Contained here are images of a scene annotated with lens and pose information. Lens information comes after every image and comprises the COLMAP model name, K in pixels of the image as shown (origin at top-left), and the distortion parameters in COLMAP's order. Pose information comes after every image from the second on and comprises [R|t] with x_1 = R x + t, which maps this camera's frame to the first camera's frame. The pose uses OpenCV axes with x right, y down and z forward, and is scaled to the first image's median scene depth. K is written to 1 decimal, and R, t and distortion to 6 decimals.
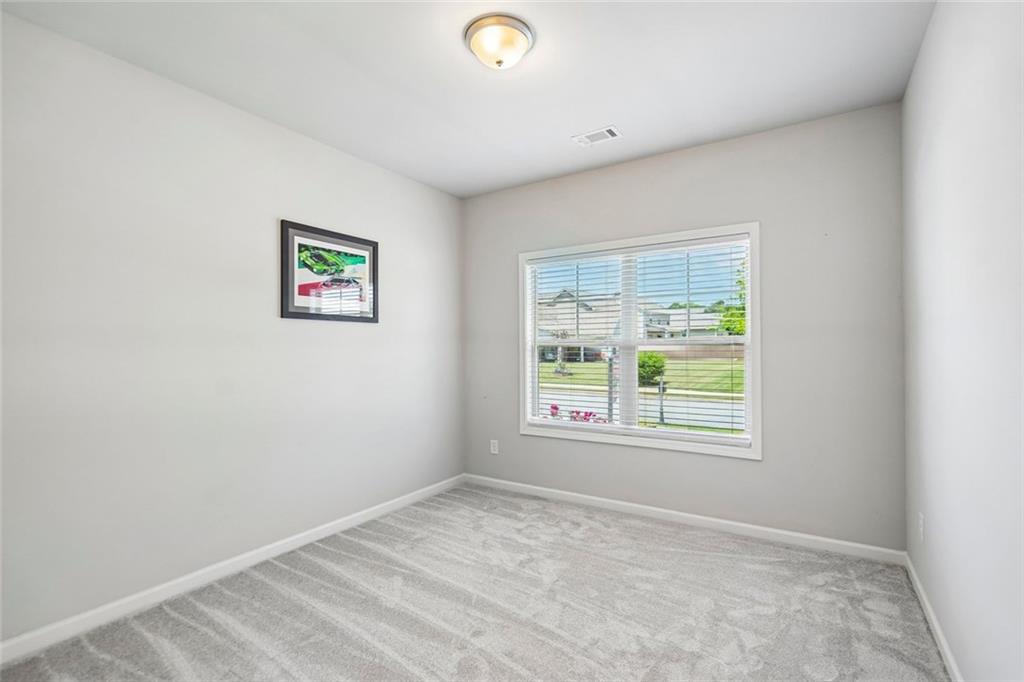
lens RADIAL K [[469.9, 0, 512.0], [0, 469.9, 341.0], [0, 0, 1]] dist [-0.000864, -0.000373]
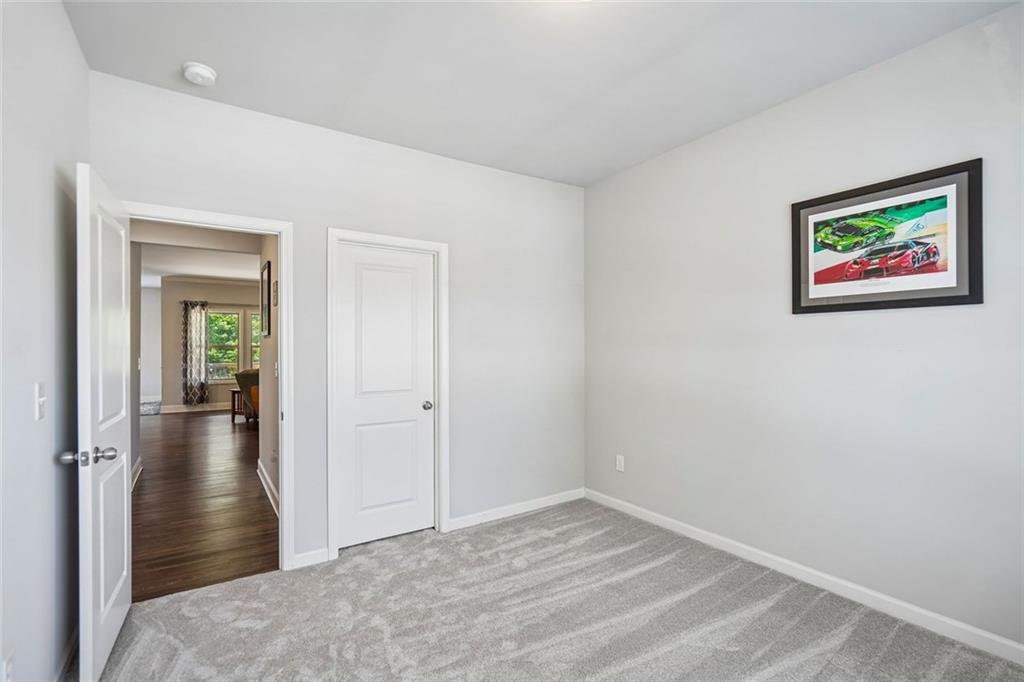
lens RADIAL K [[469.9, 0, 512.0], [0, 469.9, 341.0], [0, 0, 1]] dist [-0.000864, -0.000373]
pose [[-0.401105, -0.005992, -0.916012, 0.520362], [0.017684, 0.999742, -0.014283, 0.004865], [0.915861, -0.021928, -0.400895, 0.831162]]
